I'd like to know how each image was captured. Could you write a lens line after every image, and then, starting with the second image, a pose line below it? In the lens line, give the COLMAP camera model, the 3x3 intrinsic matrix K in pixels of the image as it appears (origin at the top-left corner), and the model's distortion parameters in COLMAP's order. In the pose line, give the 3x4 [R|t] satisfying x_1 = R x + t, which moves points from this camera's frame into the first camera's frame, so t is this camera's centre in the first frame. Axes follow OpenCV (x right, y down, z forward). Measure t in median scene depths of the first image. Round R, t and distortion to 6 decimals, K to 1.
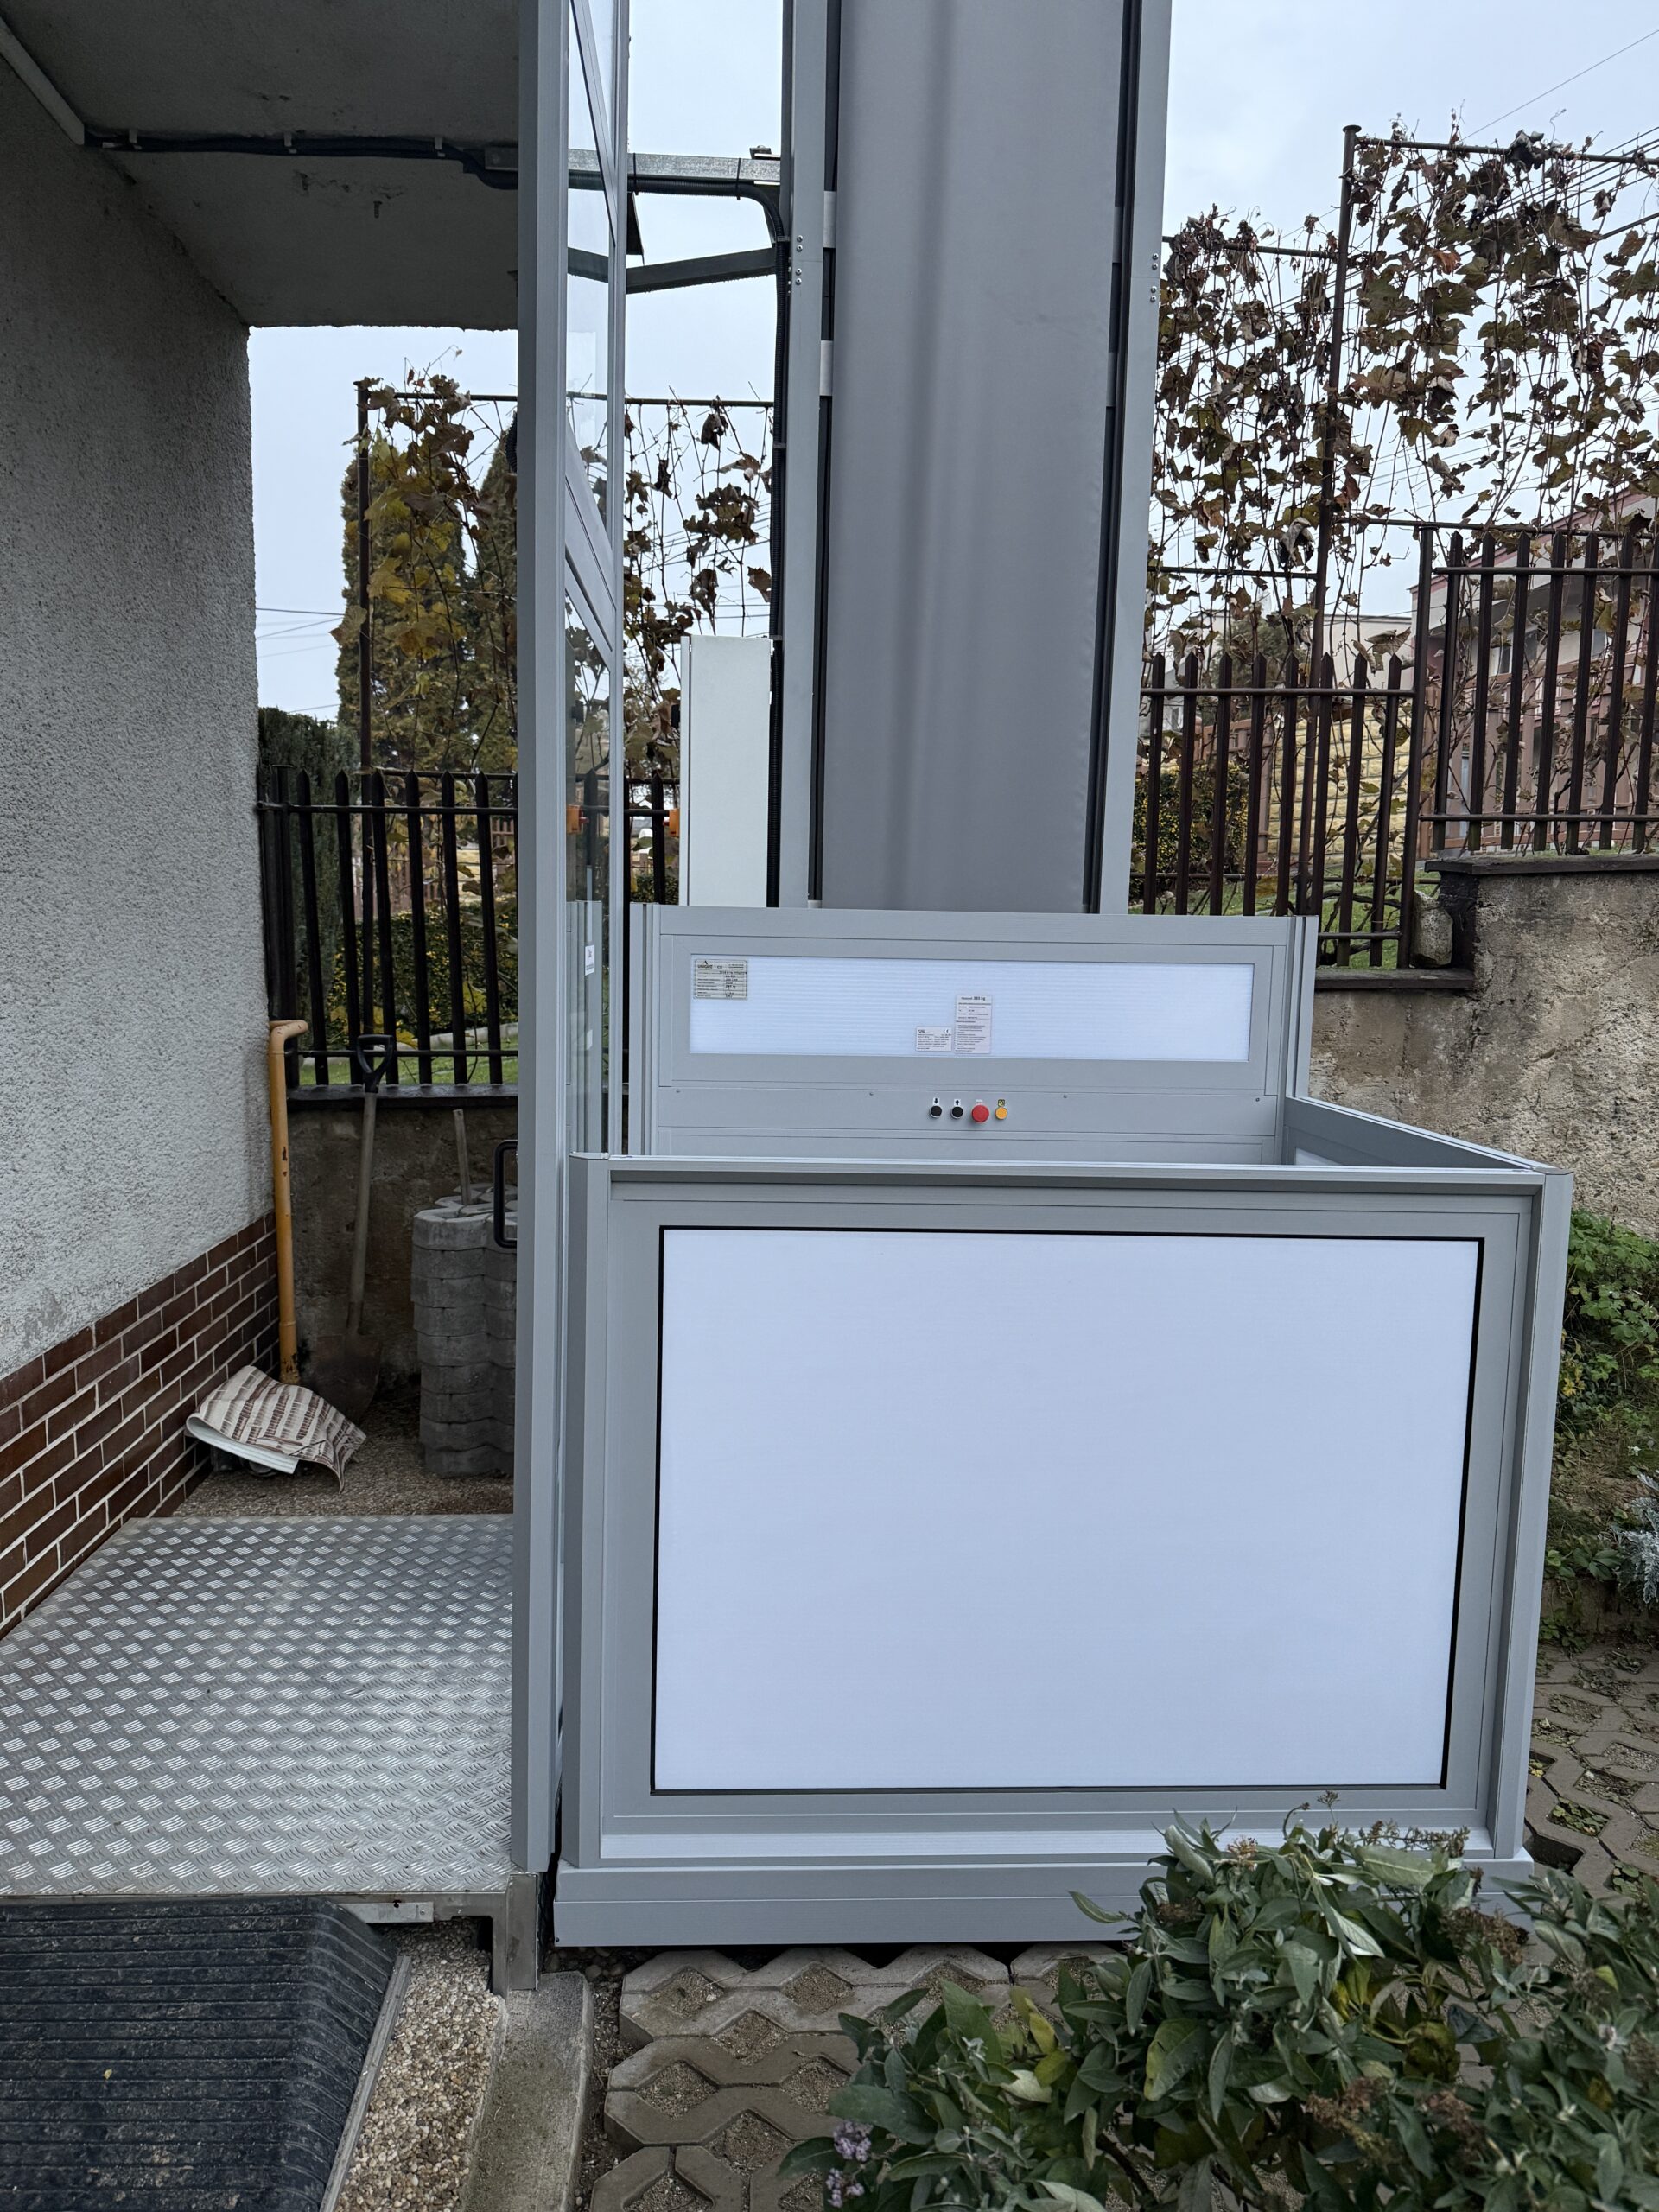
lens RADIAL K [[1567.8, 0, 832.1], [0, 1567.8, 1095.9], [0, 0, 1]] dist [0.022020, -0.019603]
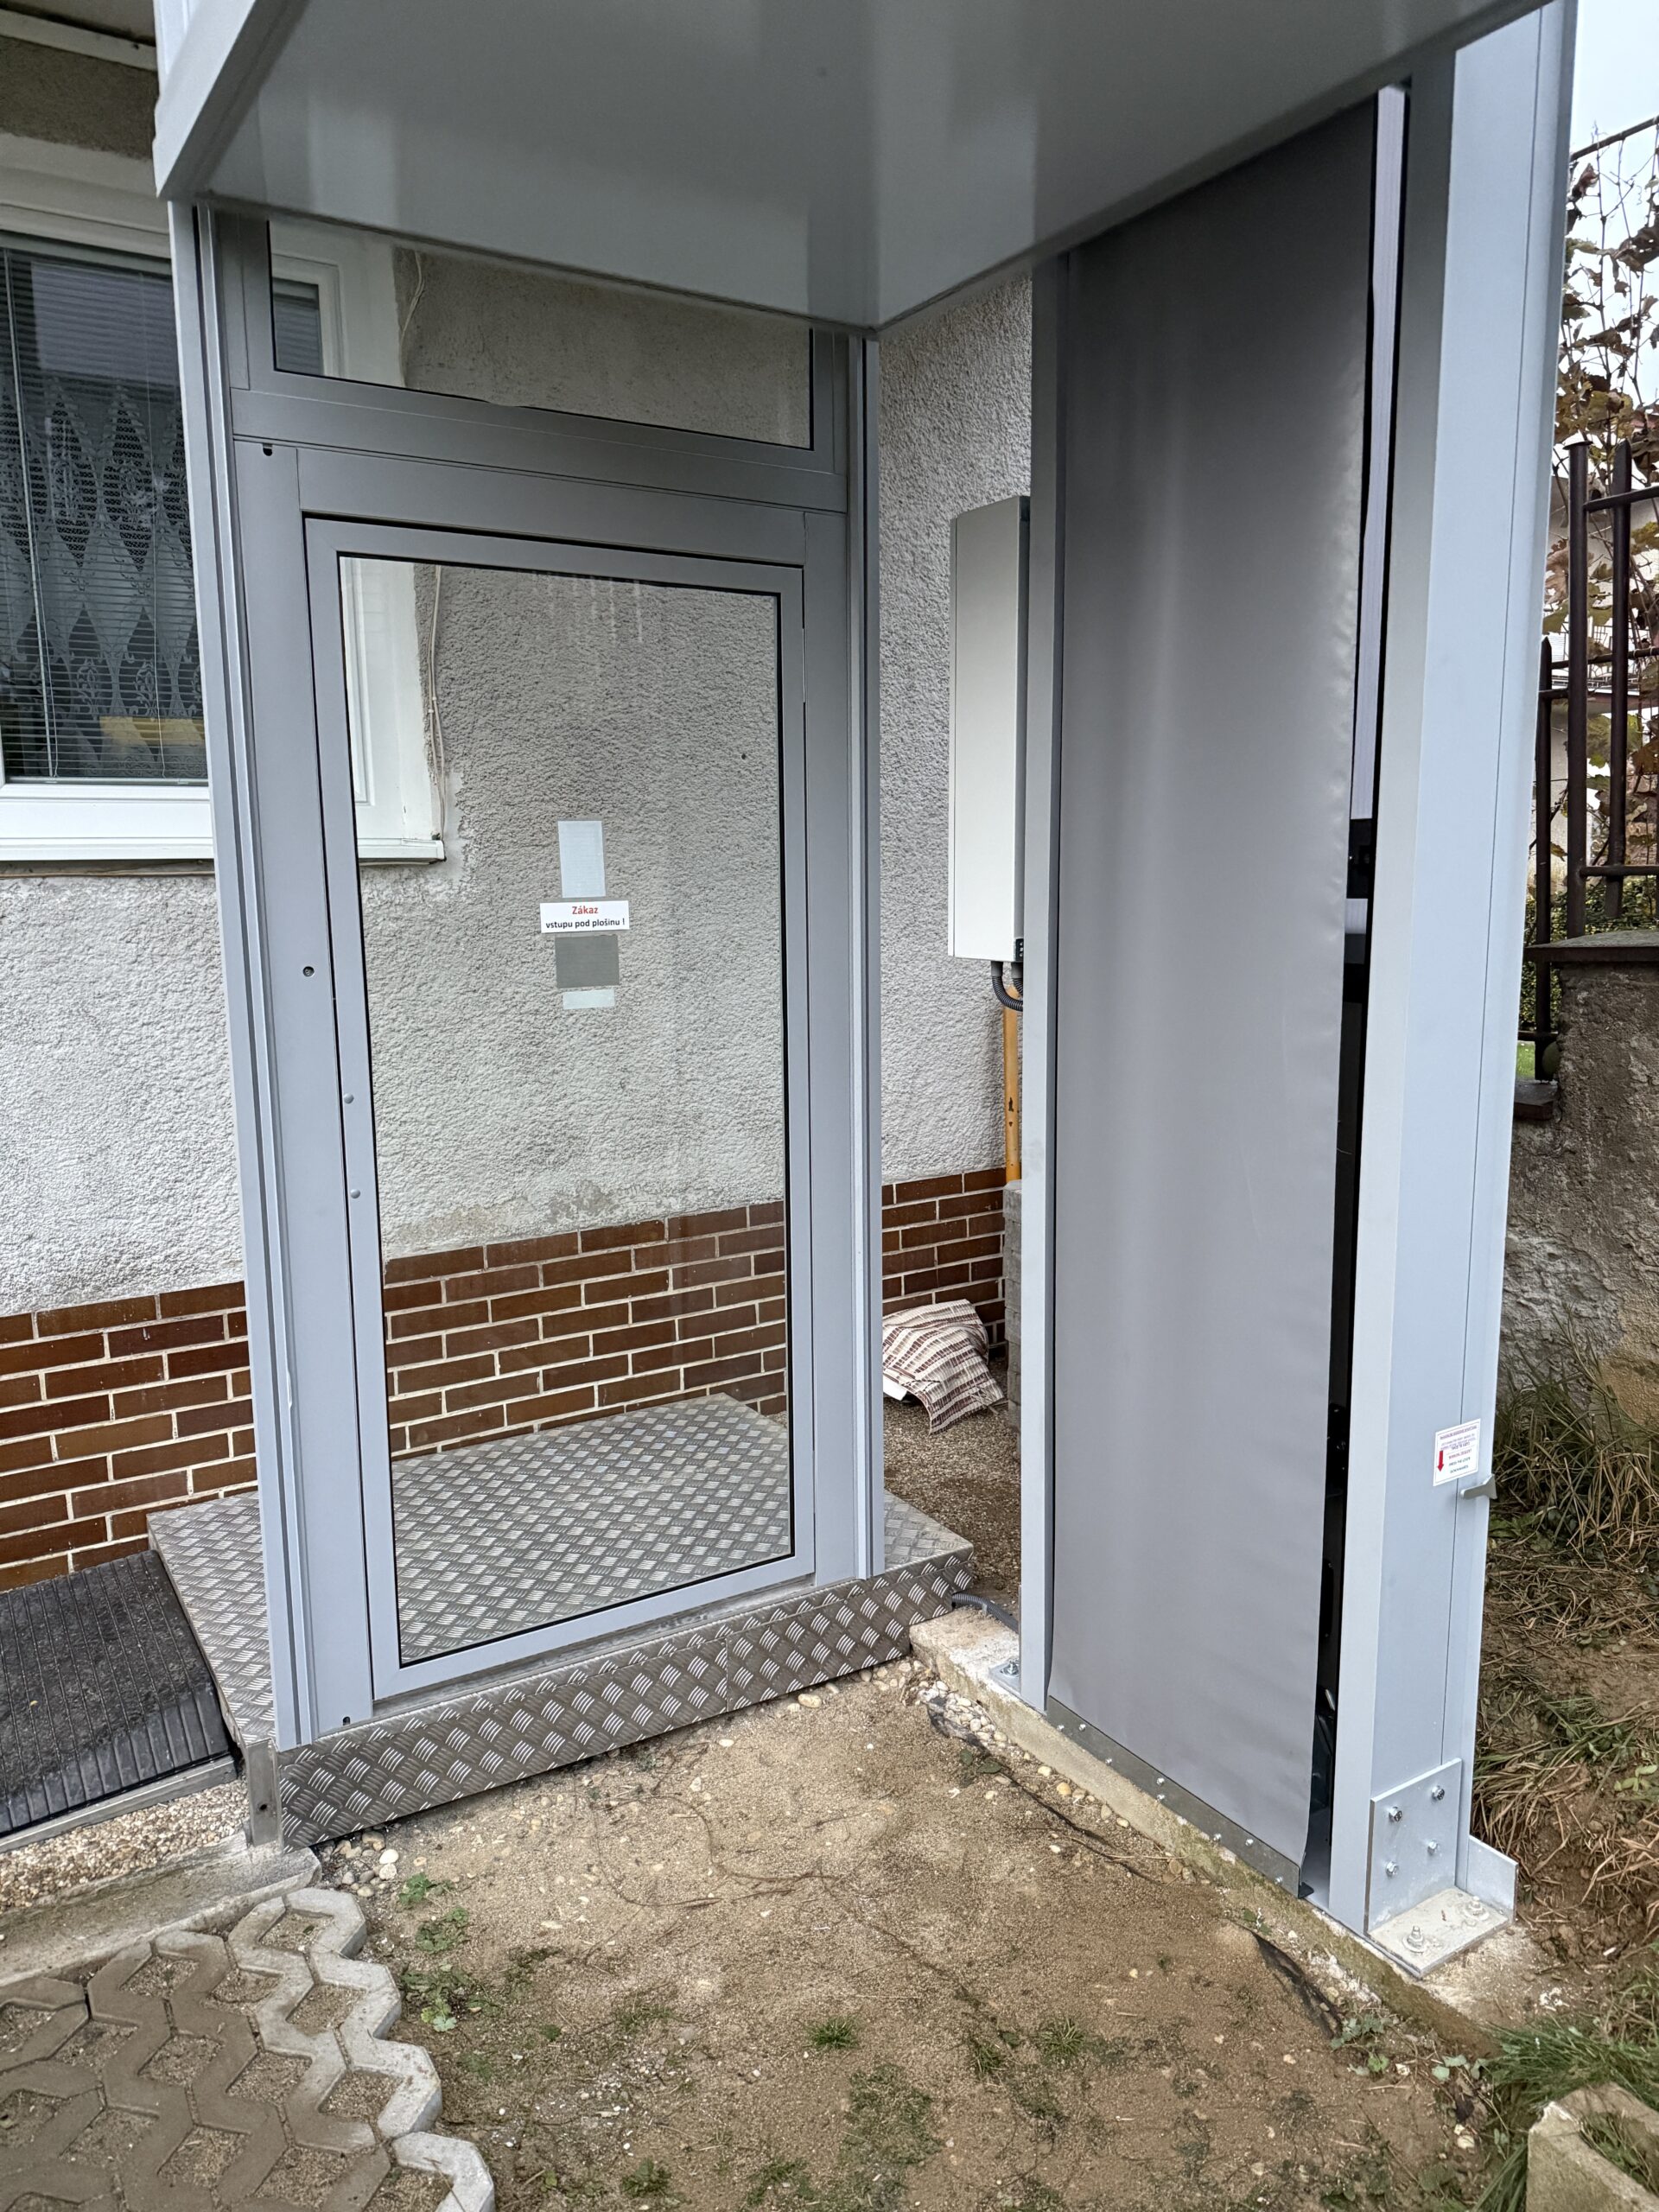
lens RADIAL K [[1554.8, 0, 819.6], [0, 1554.8, 1094.0], [0, 0, 1]] dist [0.169513, -0.337440]
pose [[0.474669, 0.106356, -0.873715, 0.640091], [-0.074347, 0.993970, 0.080604, -0.057060], [0.877019, 0.026698, 0.479714, 0.547749]]
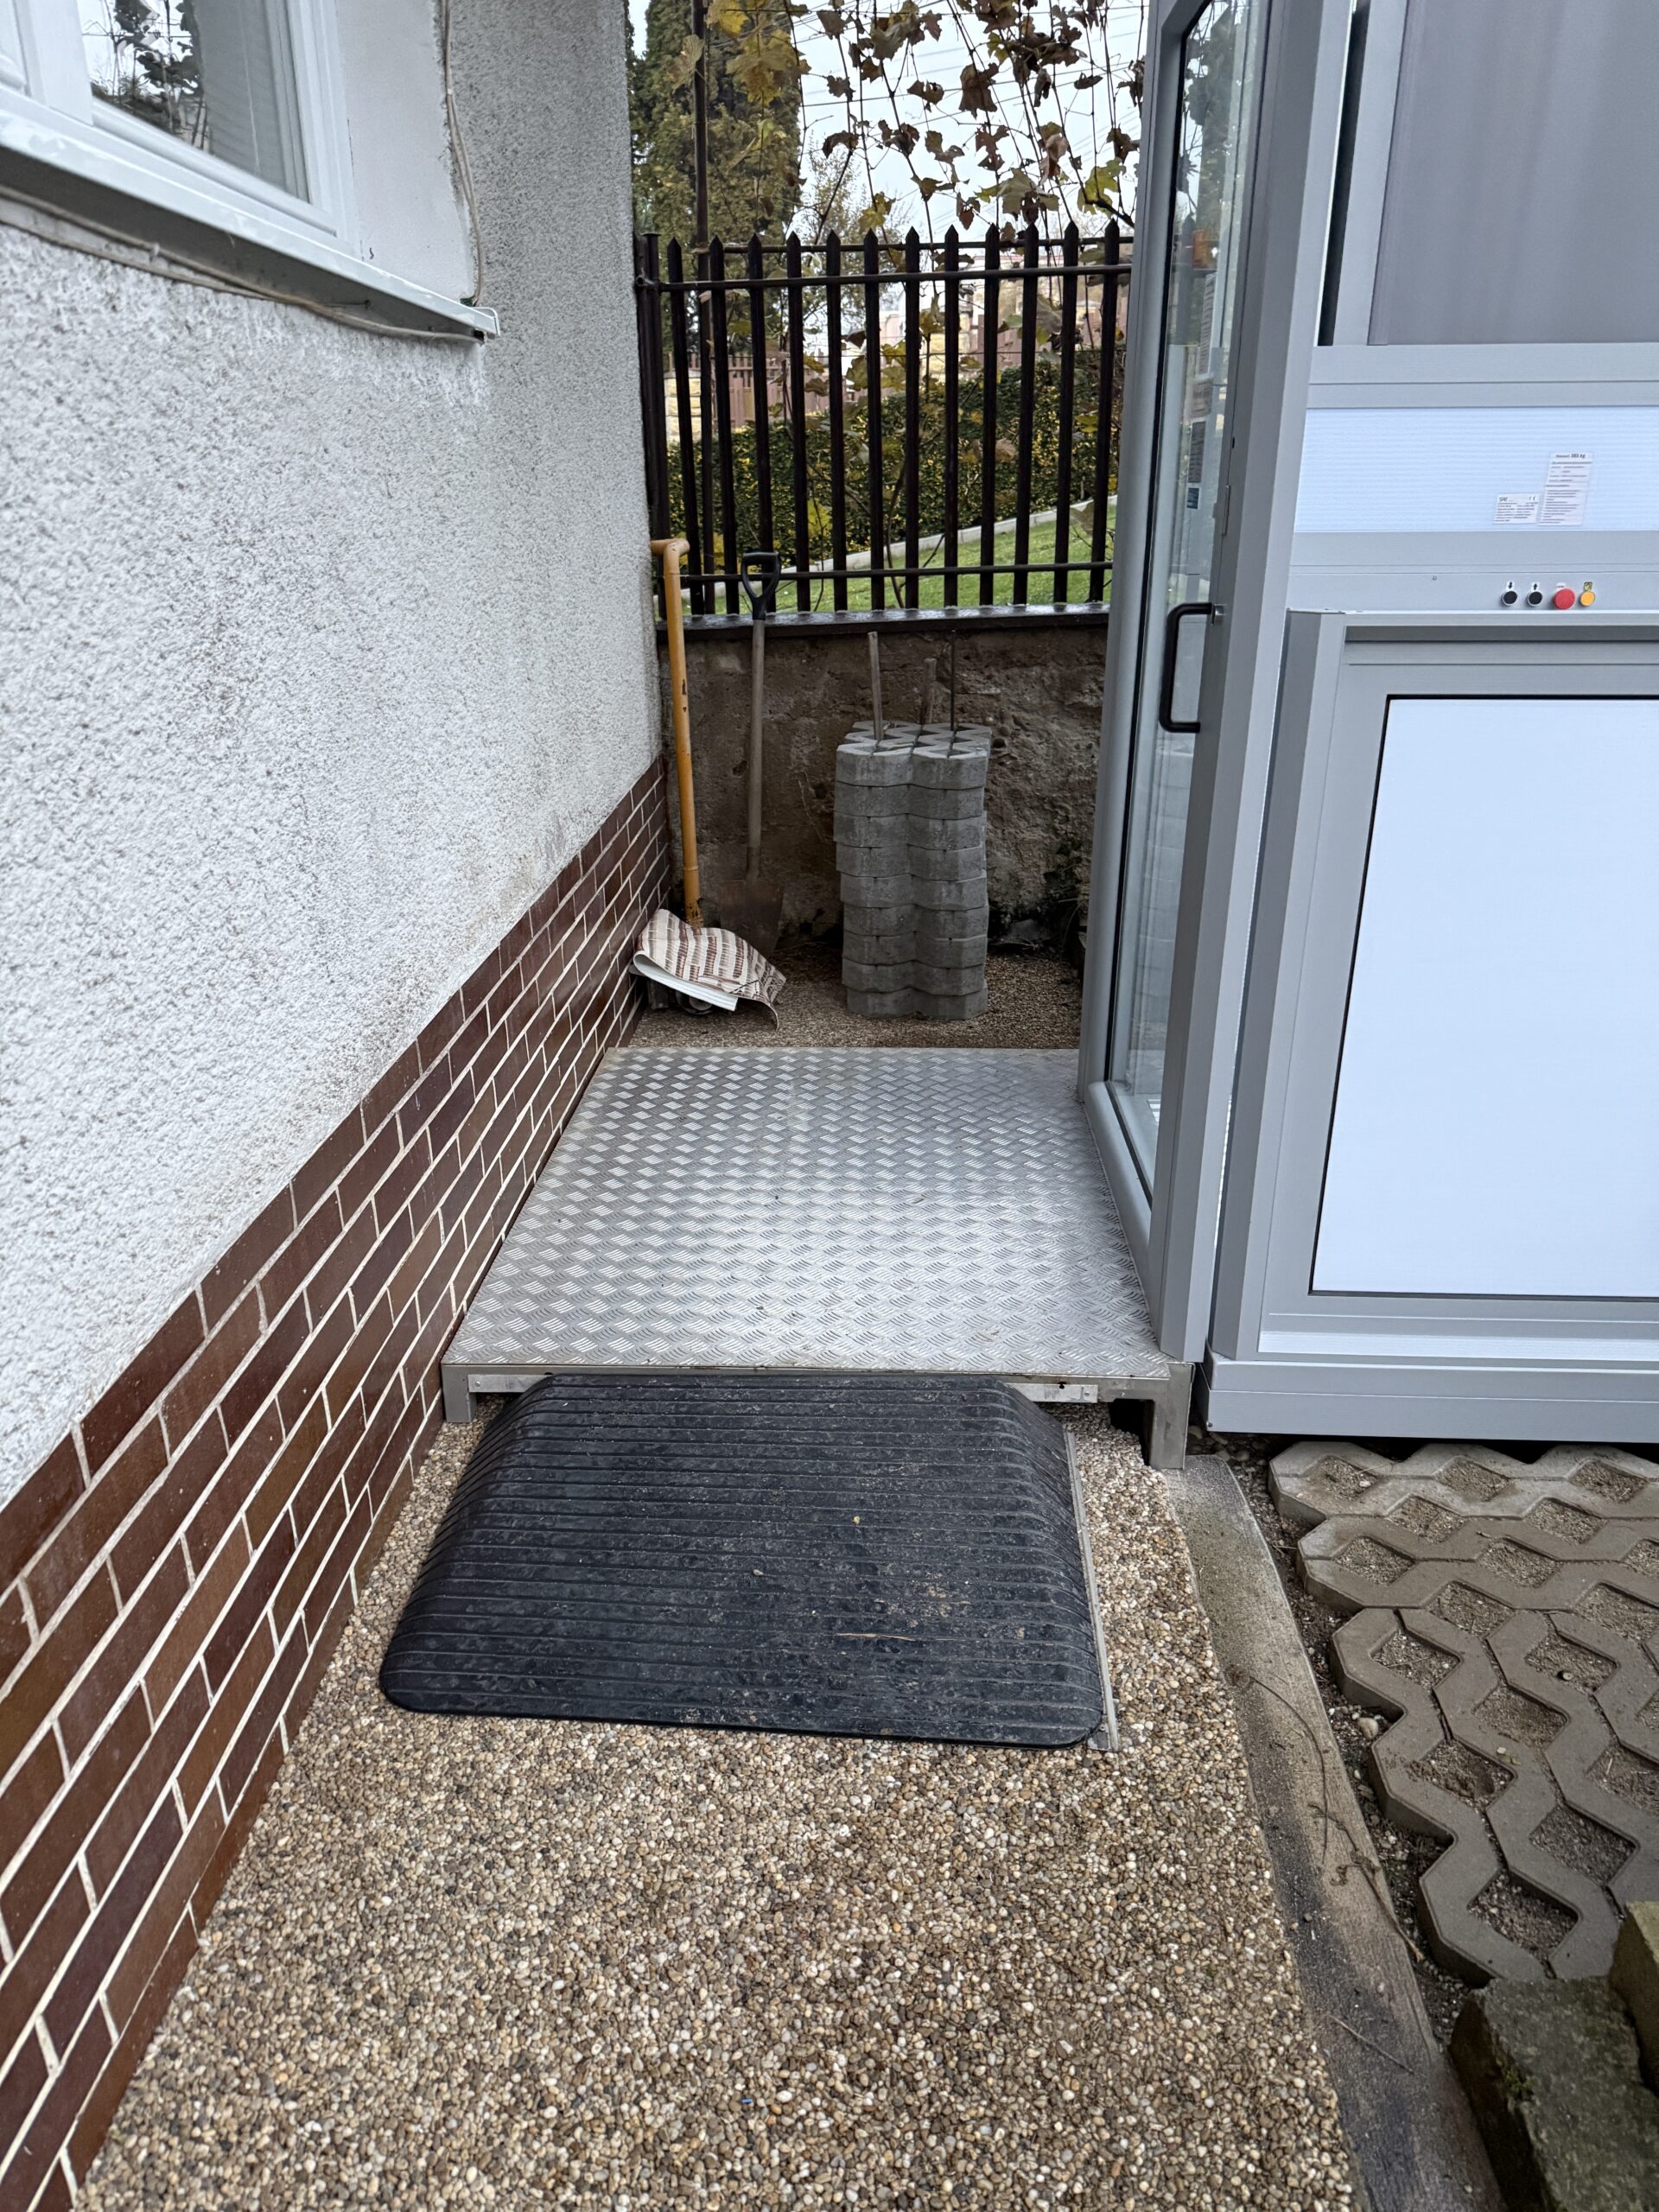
lens RADIAL K [[1554.8, 0, 819.6], [0, 1554.8, 1094.0], [0, 0, 1]] dist [0.169513, -0.337440]
pose [[0.994880, 0.007838, -0.100754, -0.227408], [0.018098, 0.967052, 0.253934, 0.047308], [0.099425, -0.254457, 0.961960, 0.037268]]
